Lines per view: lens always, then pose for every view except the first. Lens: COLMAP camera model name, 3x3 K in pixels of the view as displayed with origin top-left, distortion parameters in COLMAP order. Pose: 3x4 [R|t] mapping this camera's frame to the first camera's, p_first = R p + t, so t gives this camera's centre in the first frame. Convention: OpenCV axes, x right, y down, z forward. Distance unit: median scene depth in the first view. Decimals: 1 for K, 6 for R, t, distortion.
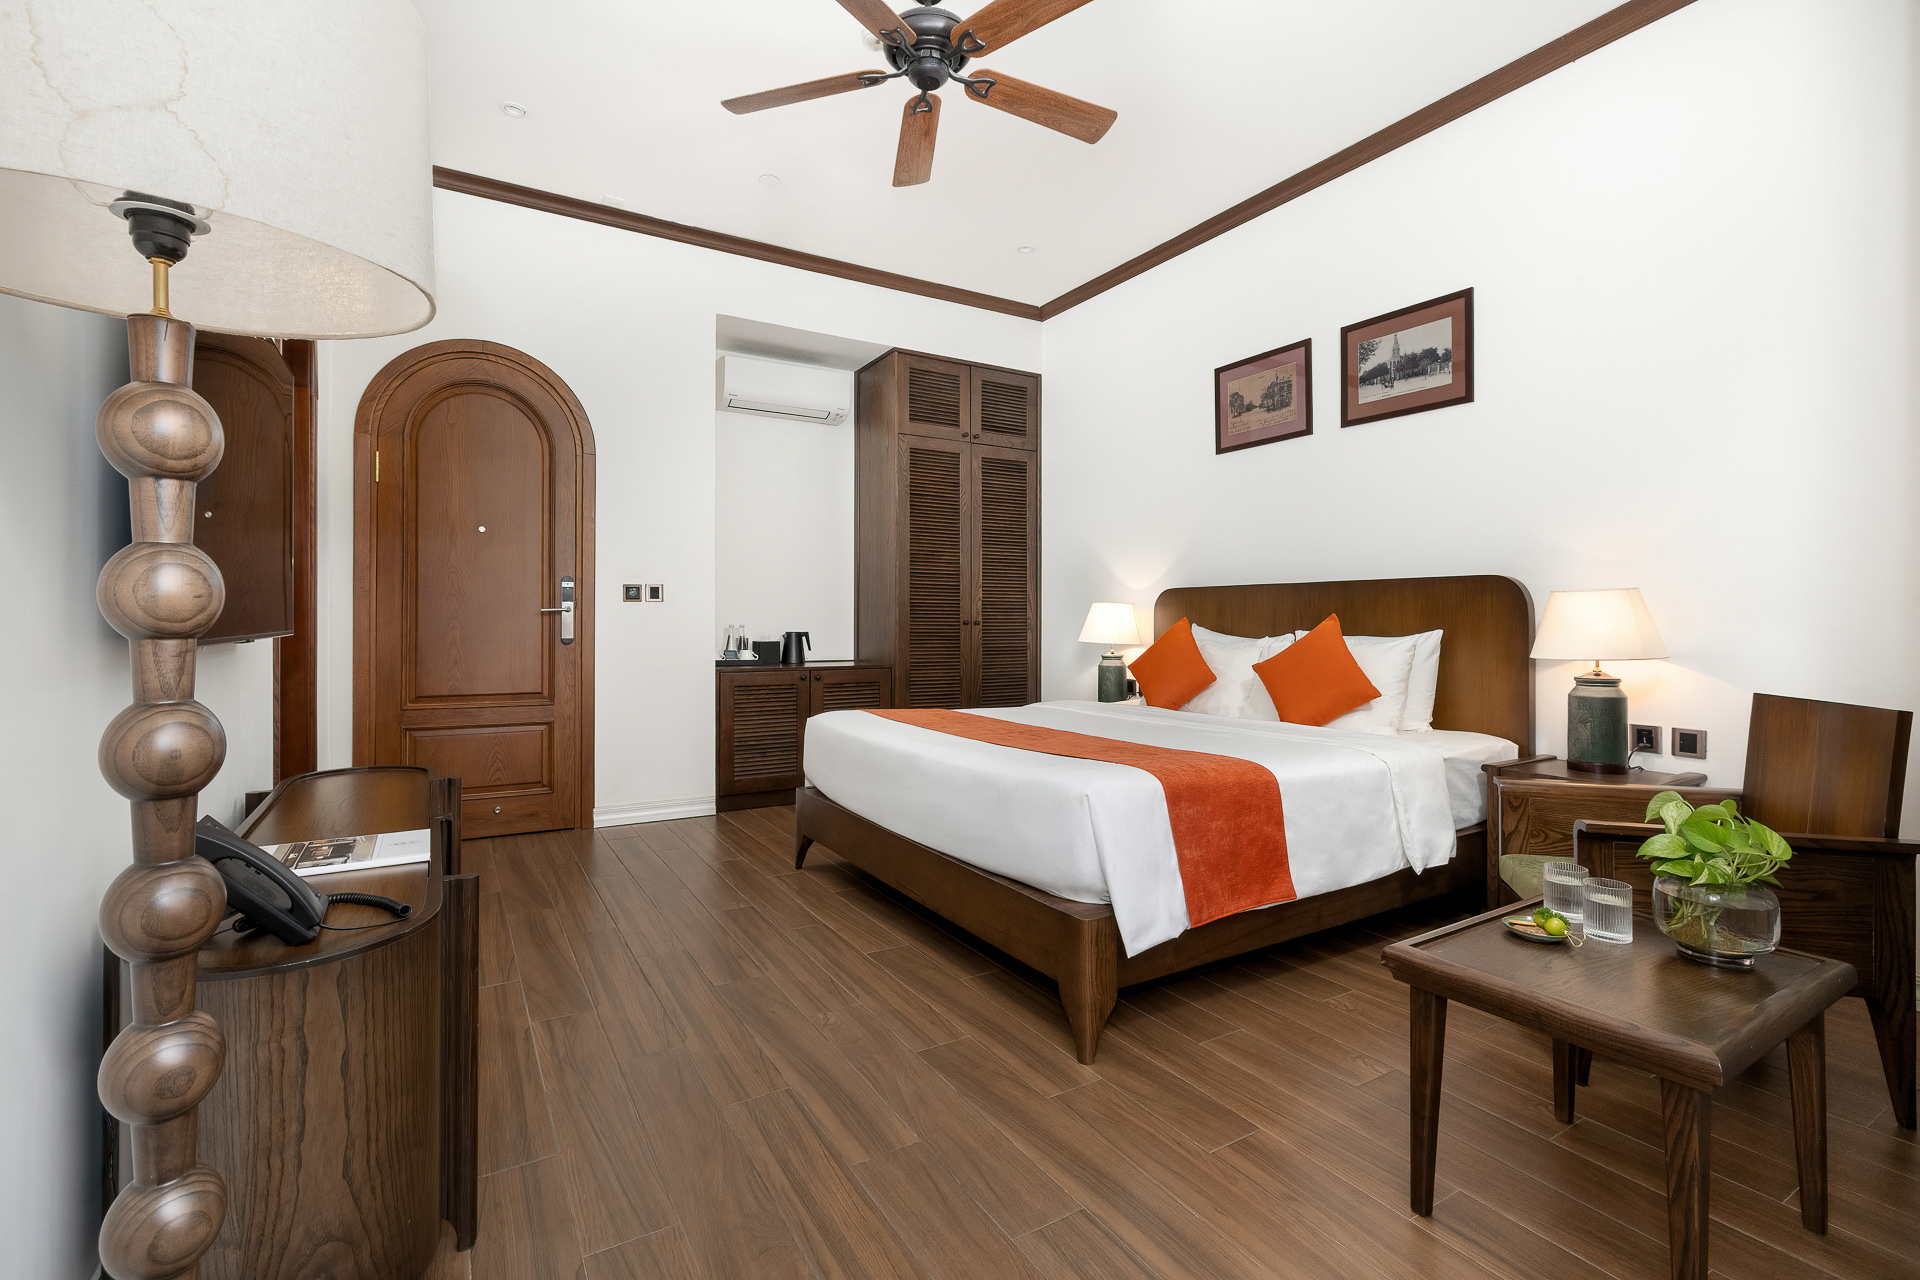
lens RADIAL K [[841.7, 0, 960.6], [0, 841.7, 614.1], [0, 0, 1]] dist [-0.004647, -0.000646]
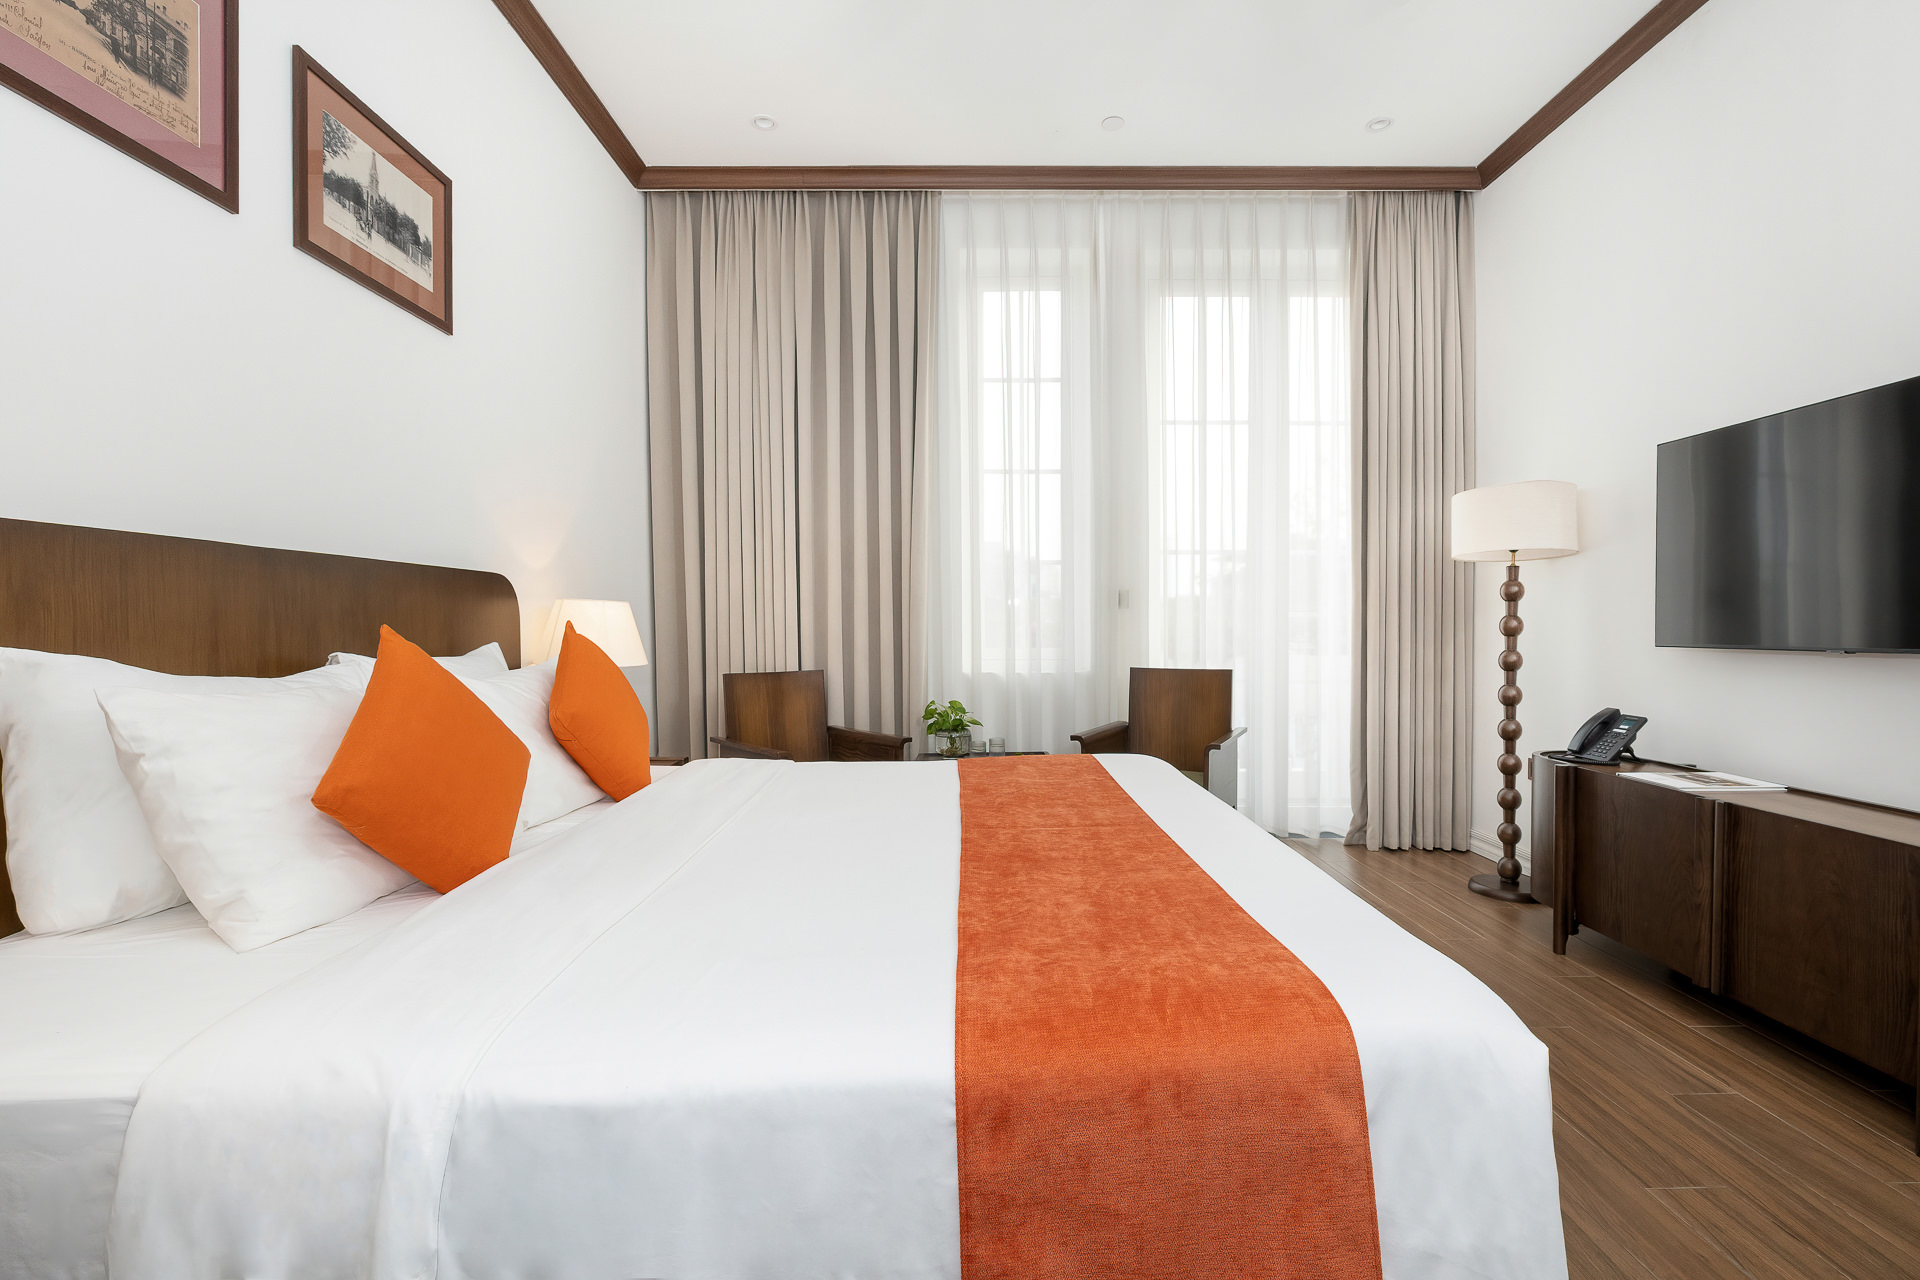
lens RADIAL K [[841.7, 0, 974.0], [0, 841.7, 645.0], [0, 0, 1]] dist [-0.004647, -0.000646]
pose [[-0.861131, -0.016836, 0.508104, -0.132660], [-0.005275, 0.999694, 0.024184, 0.000555], [-0.508355, 0.018146, -0.860956, 1.095201]]
